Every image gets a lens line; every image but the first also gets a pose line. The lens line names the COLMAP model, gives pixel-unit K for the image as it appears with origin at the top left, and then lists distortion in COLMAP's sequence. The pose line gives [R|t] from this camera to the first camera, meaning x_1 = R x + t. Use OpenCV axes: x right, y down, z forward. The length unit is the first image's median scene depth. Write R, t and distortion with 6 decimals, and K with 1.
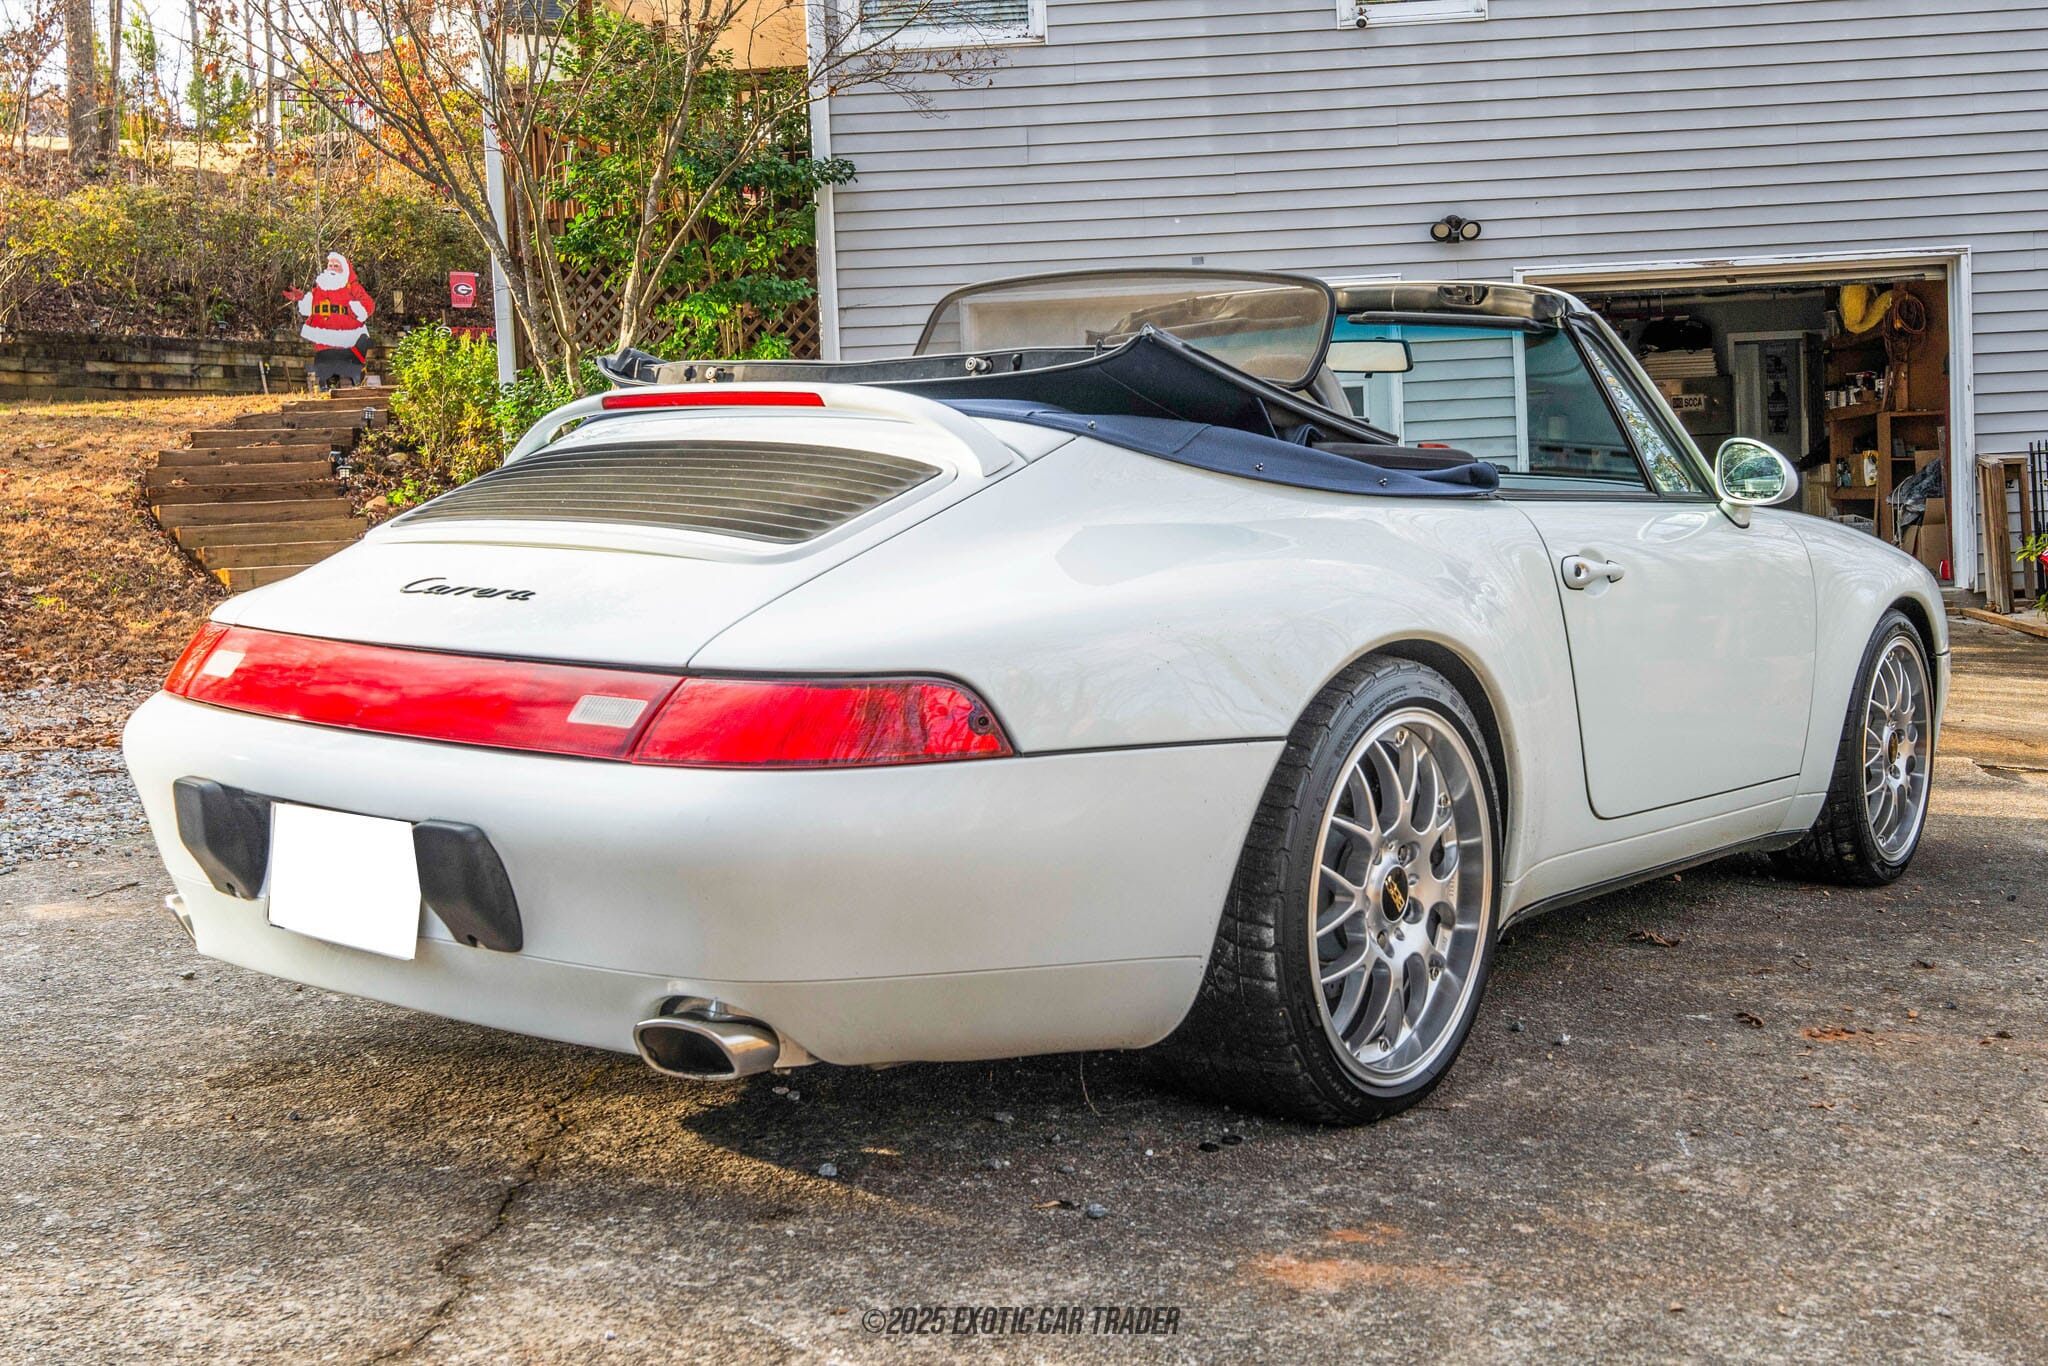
lens RADIAL K [[3101.7, 0, 1024.0], [0, 3101.7, 683.0], [0, 0, 1]] dist [-0.011023, 0.015683]
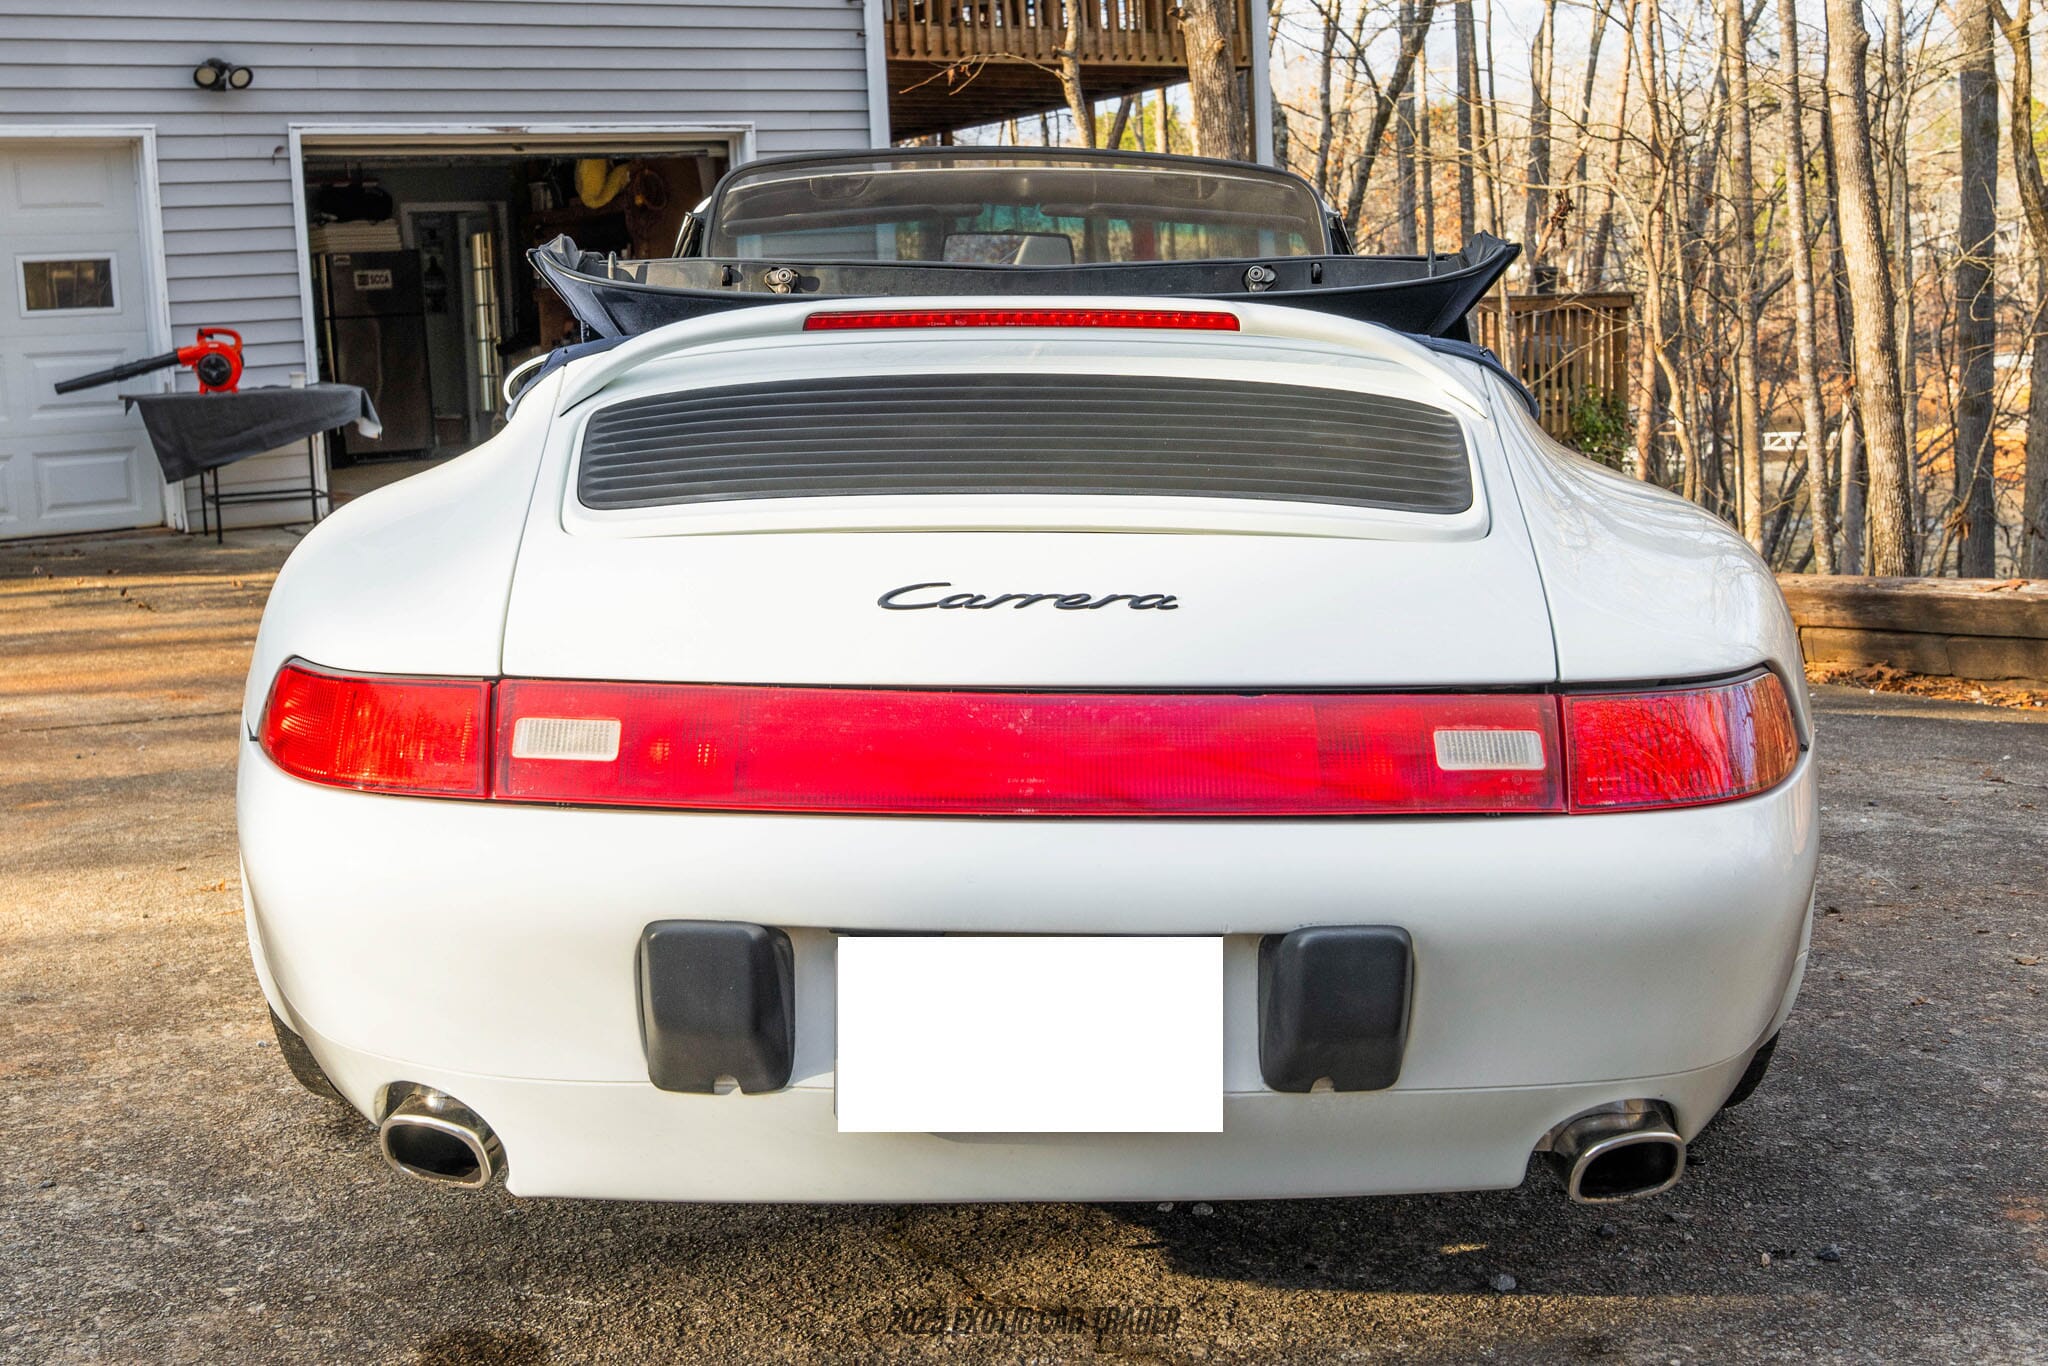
lens RADIAL K [[3101.7, 0, 1024.0], [0, 3101.7, 683.0], [0, 0, 1]] dist [-0.011023, 0.015683]
pose [[0.669909, -0.091334, 0.736804, -0.682956], [0.053923, 0.995769, 0.074409, -0.061896], [-0.740482, -0.010117, 0.672000, 0.514455]]
